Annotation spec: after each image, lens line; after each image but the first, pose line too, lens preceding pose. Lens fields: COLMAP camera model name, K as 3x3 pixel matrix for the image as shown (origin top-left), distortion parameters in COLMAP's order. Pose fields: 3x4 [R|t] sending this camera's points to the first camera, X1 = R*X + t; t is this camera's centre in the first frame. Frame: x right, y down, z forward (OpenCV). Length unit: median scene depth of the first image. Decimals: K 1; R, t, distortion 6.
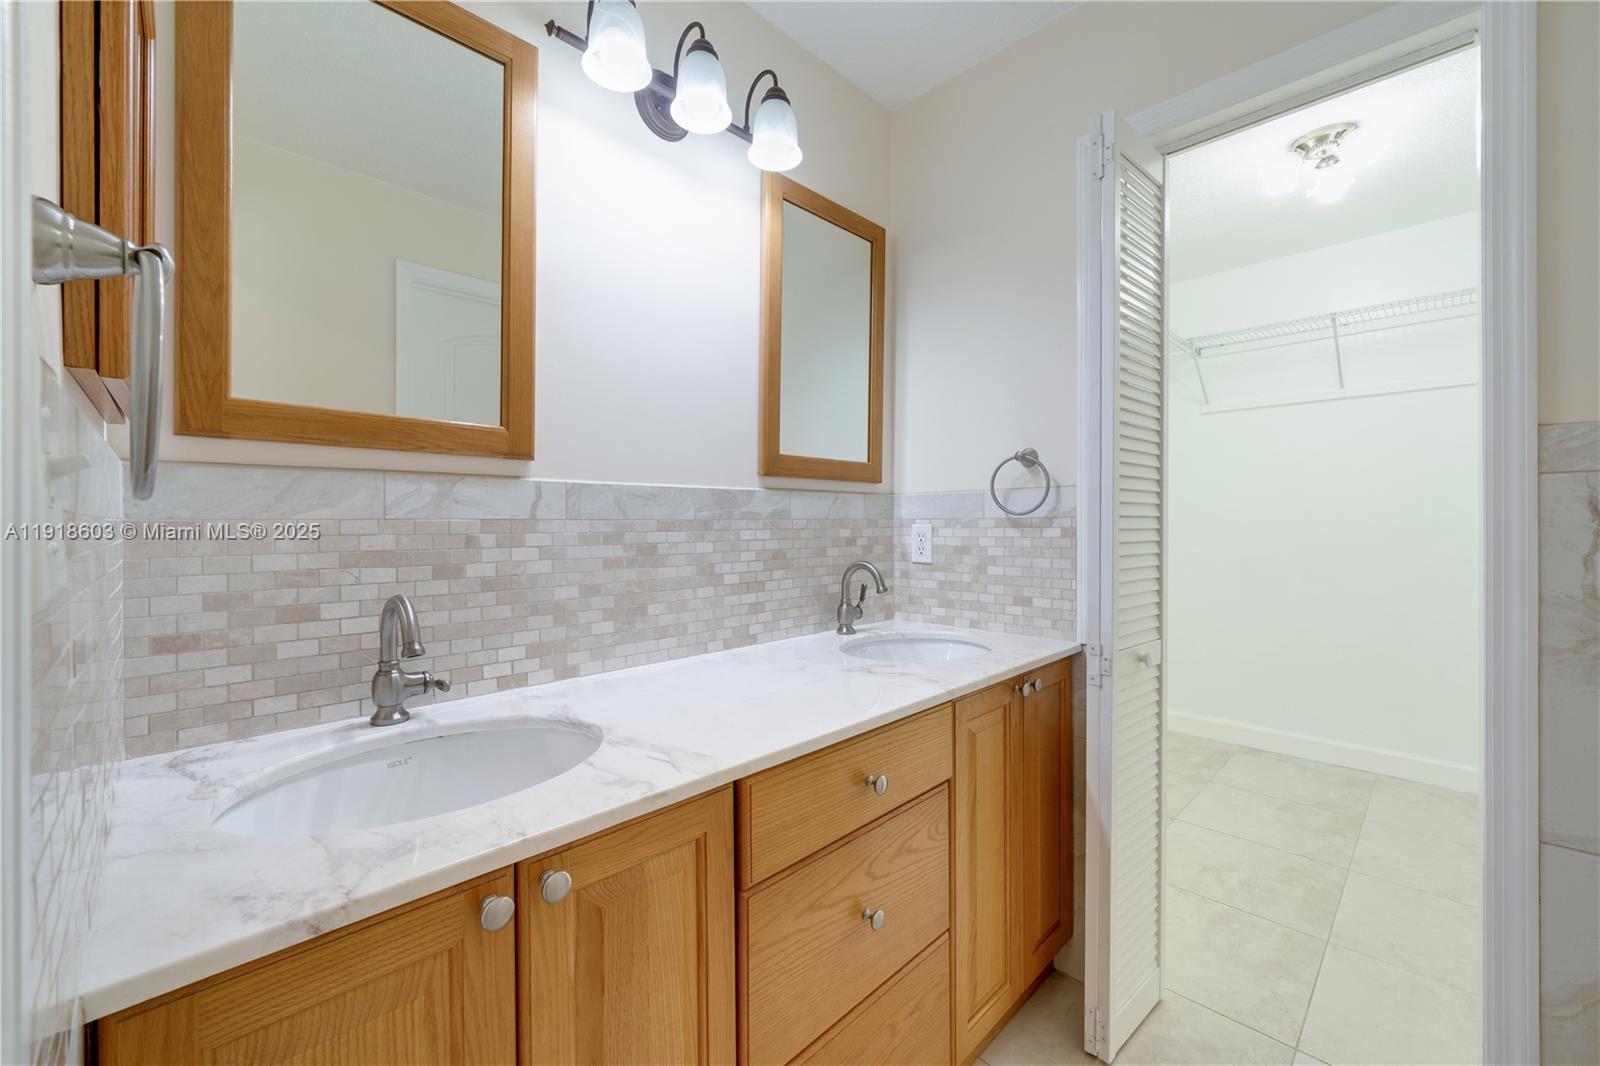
lens RADIAL K [[636.5, 0, 803.5], [0, 636.5, 518.1], [0, 0, 1]] dist [-0.000872, 0.000155]
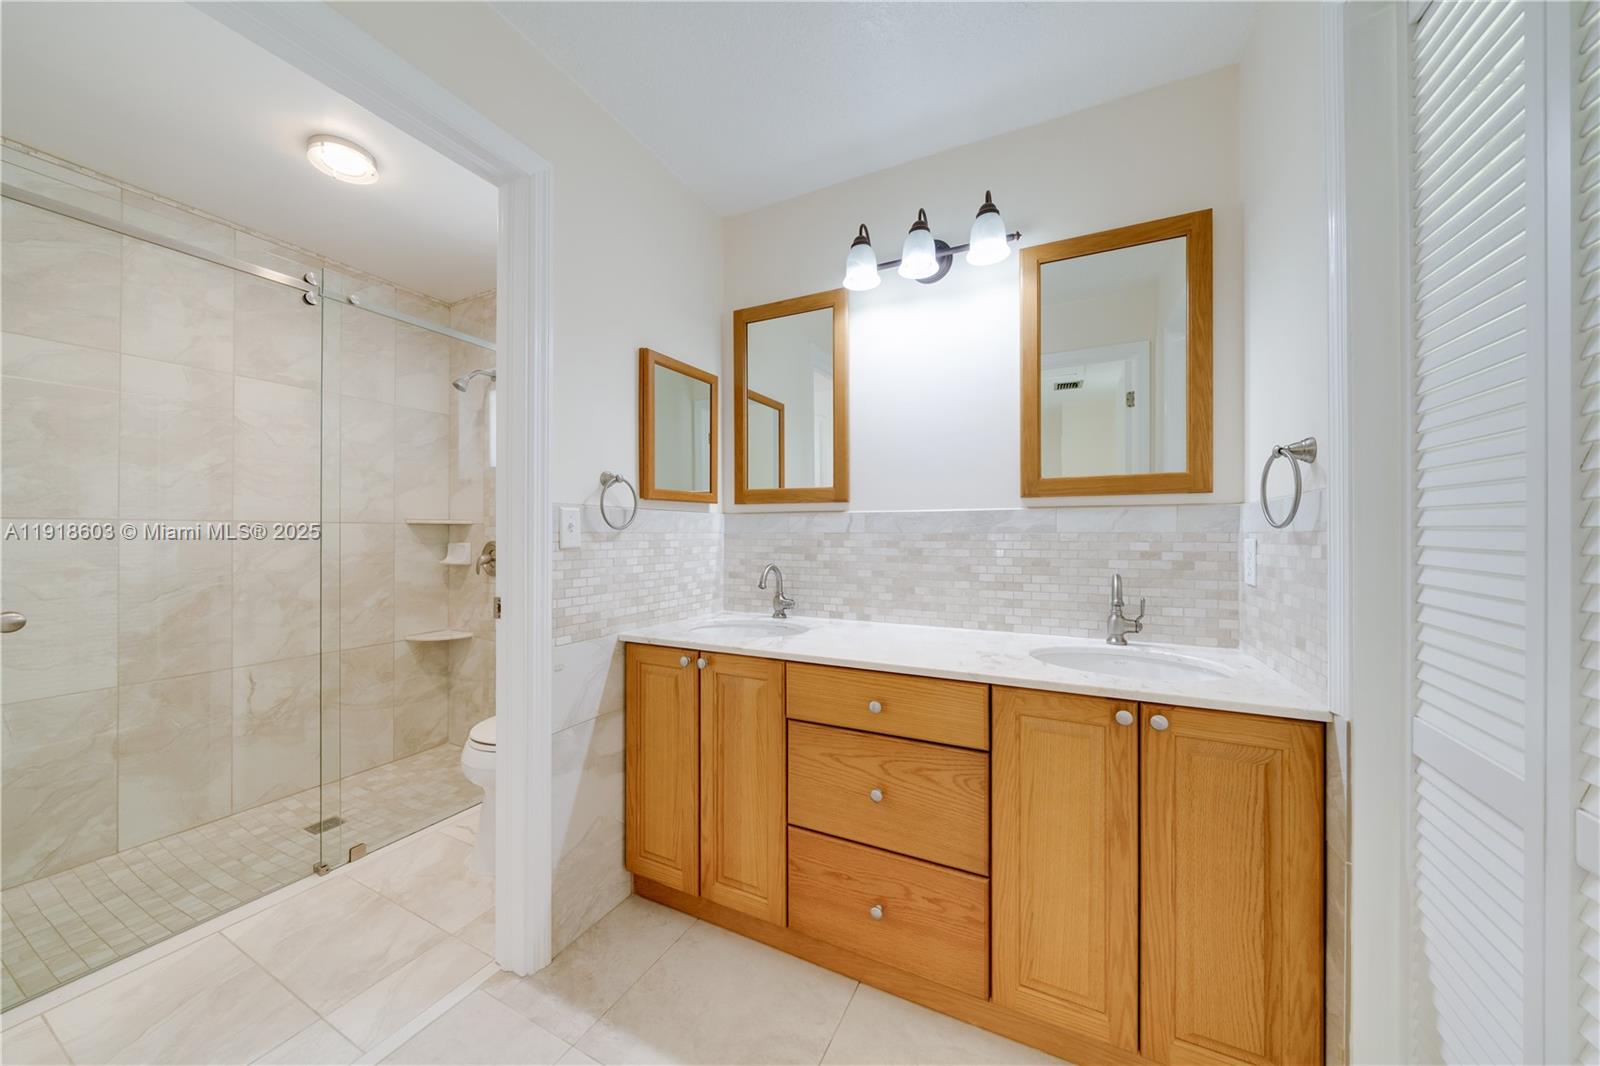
lens RADIAL K [[547.9, 0, 799.8], [0, 547.9, 526.3], [0, 0, 1]] dist [-0.001228, 0.000109]
pose [[0.323385, -0.010893, -0.946205, 0.973919], [0.002197, 0.999940, -0.010761, -0.000511], [0.946265, 0.001401, 0.323390, 0.298910]]
